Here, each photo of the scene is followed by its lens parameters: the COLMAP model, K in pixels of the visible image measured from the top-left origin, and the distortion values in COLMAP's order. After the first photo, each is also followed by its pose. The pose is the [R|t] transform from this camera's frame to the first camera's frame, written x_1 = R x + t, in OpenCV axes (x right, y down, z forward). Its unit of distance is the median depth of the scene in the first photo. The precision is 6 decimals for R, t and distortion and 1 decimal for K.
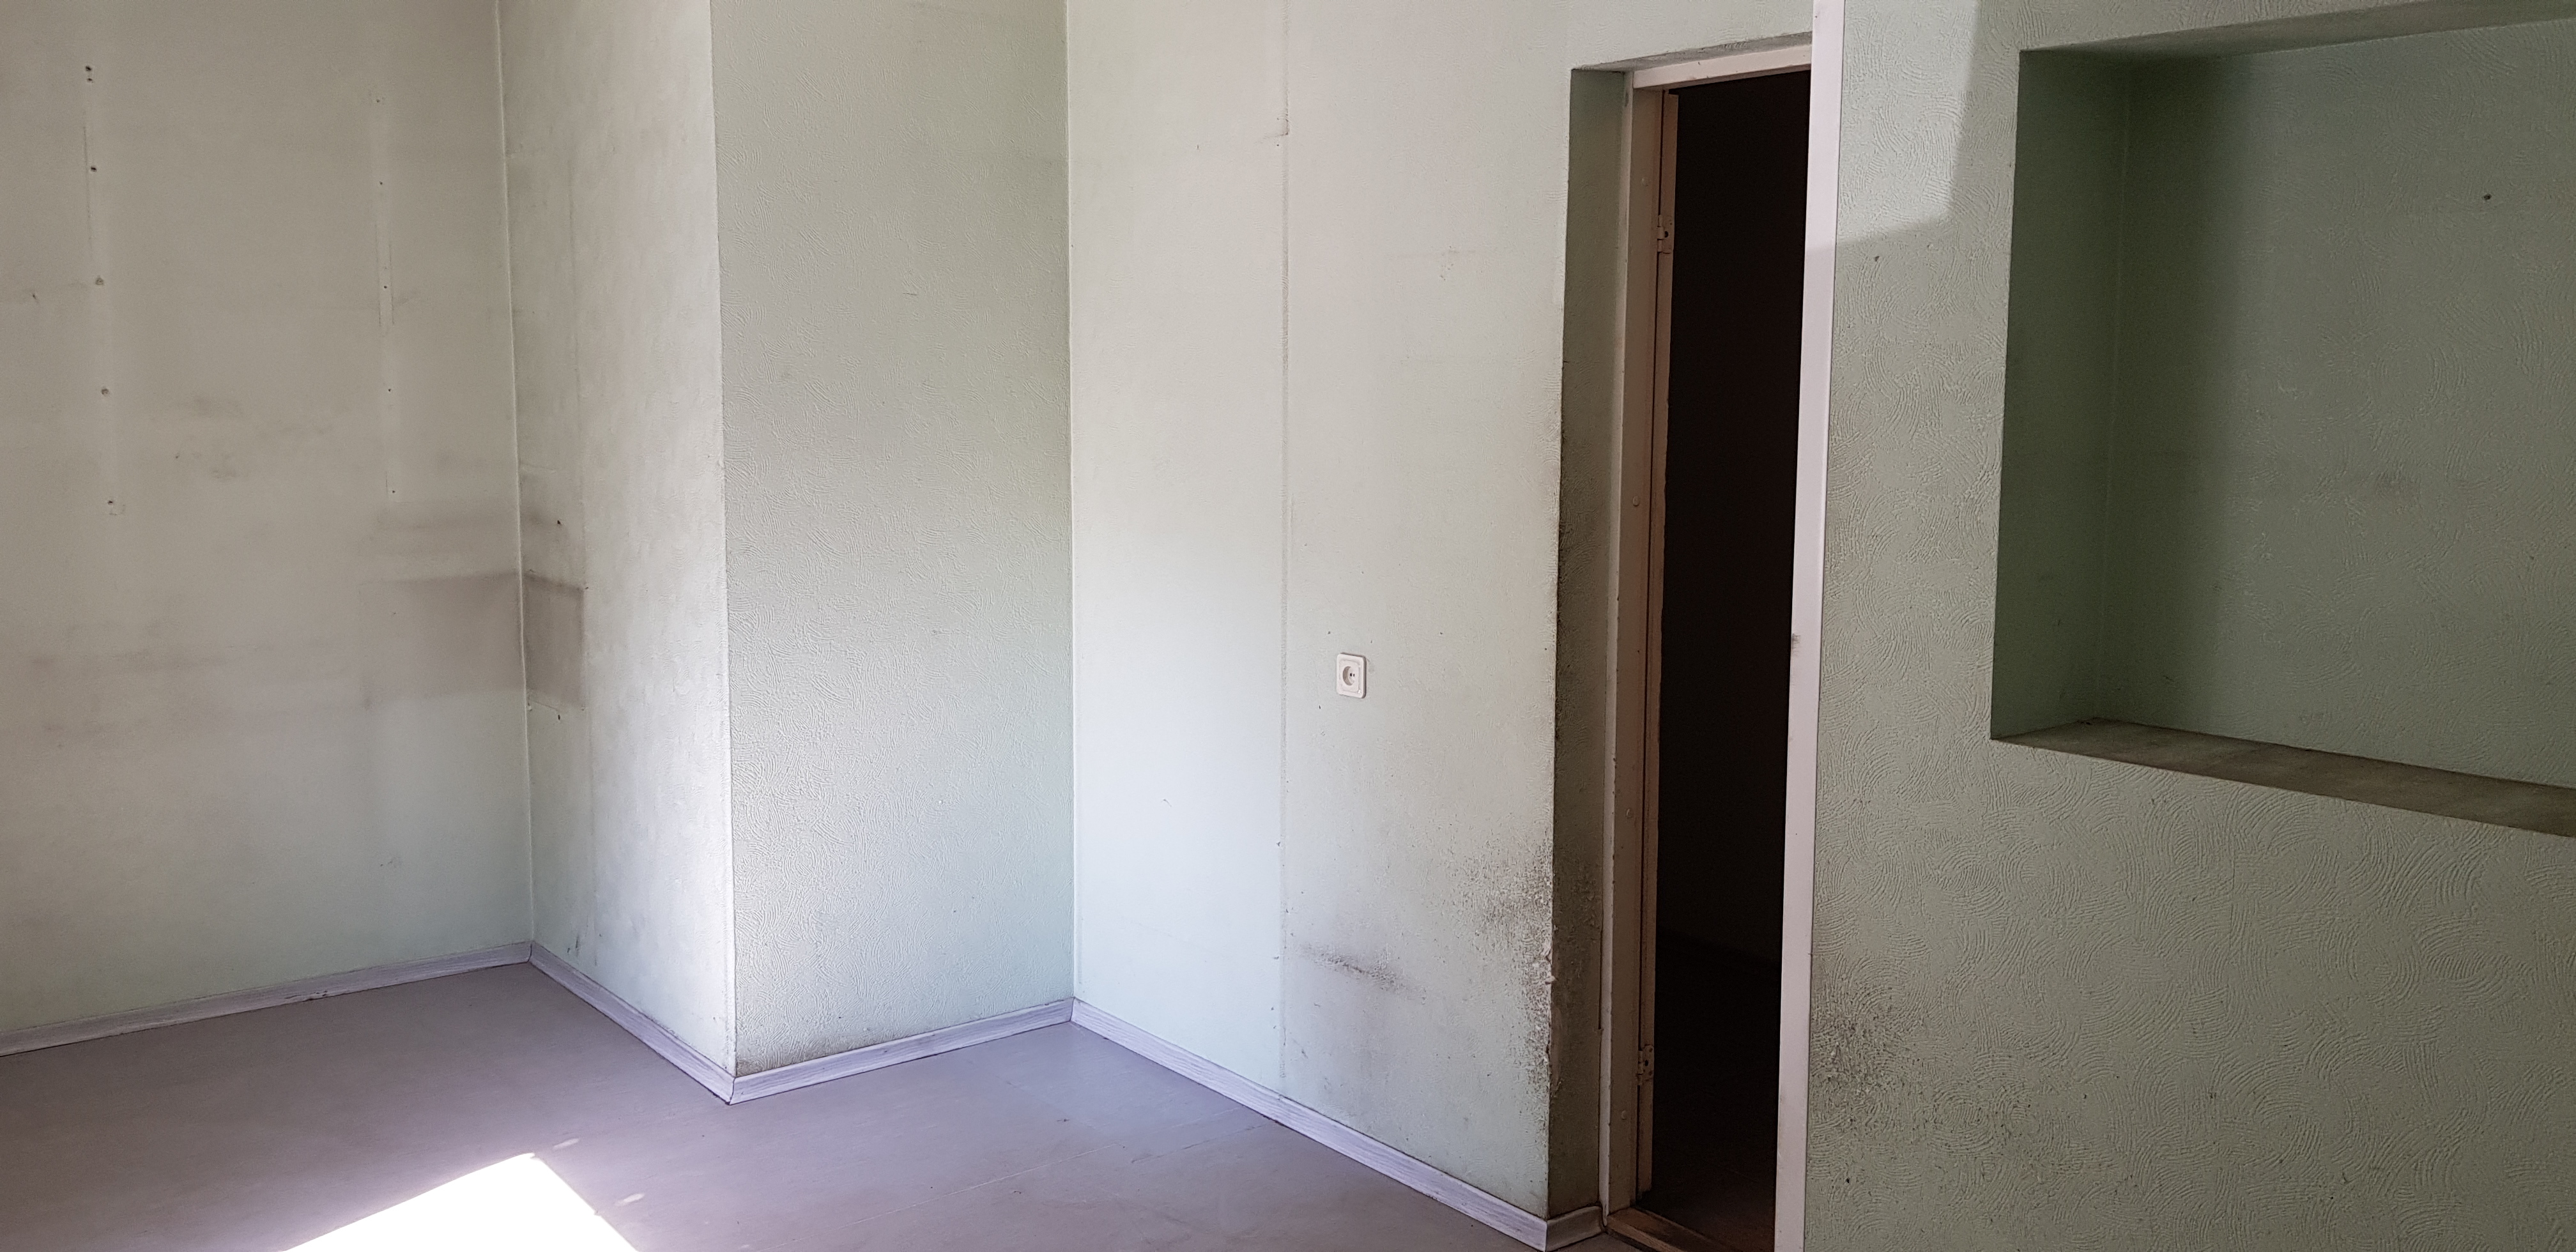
lens RADIAL K [[2123.7, 0, 1288.0], [0, 2123.7, 626.0], [0, 0, 1]] dist [0.126443, -0.335553]
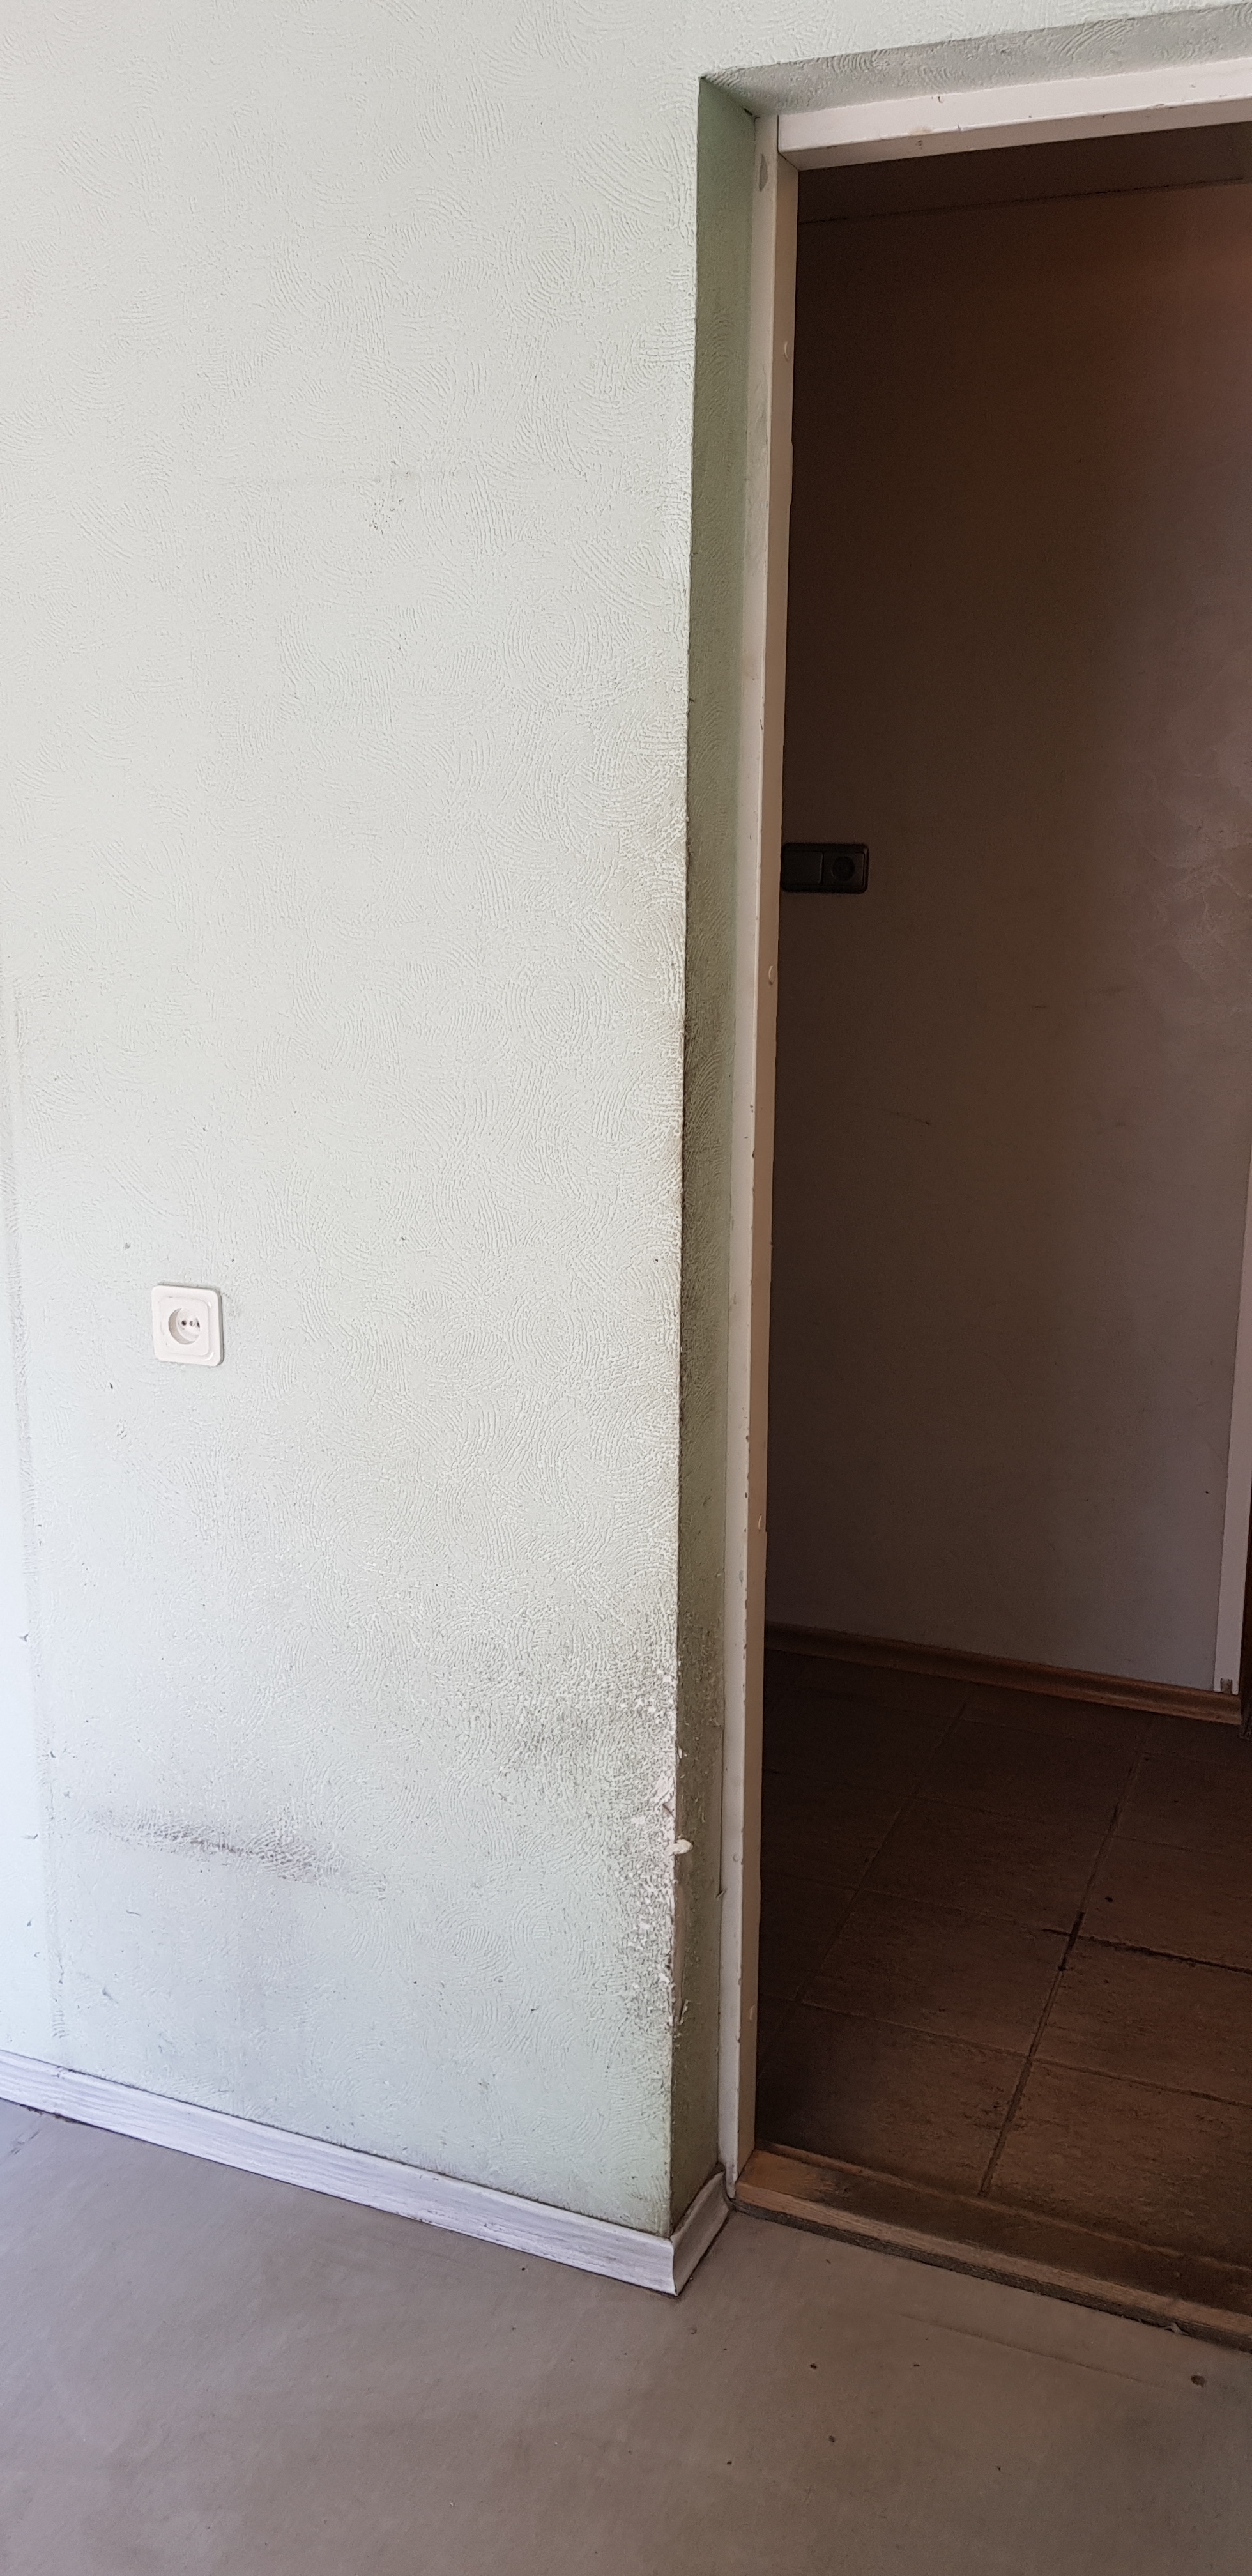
lens RADIAL K [[2123.7, 0, 626.0], [0, 2123.7, 1288.0], [0, 0, 1]] dist [0.126443, -0.335553]
pose [[0.875159, -0.115995, 0.469726, -0.127228], [0.067778, 0.990655, 0.118355, -0.042719], [-0.479065, -0.071742, 0.874842, 0.505161]]
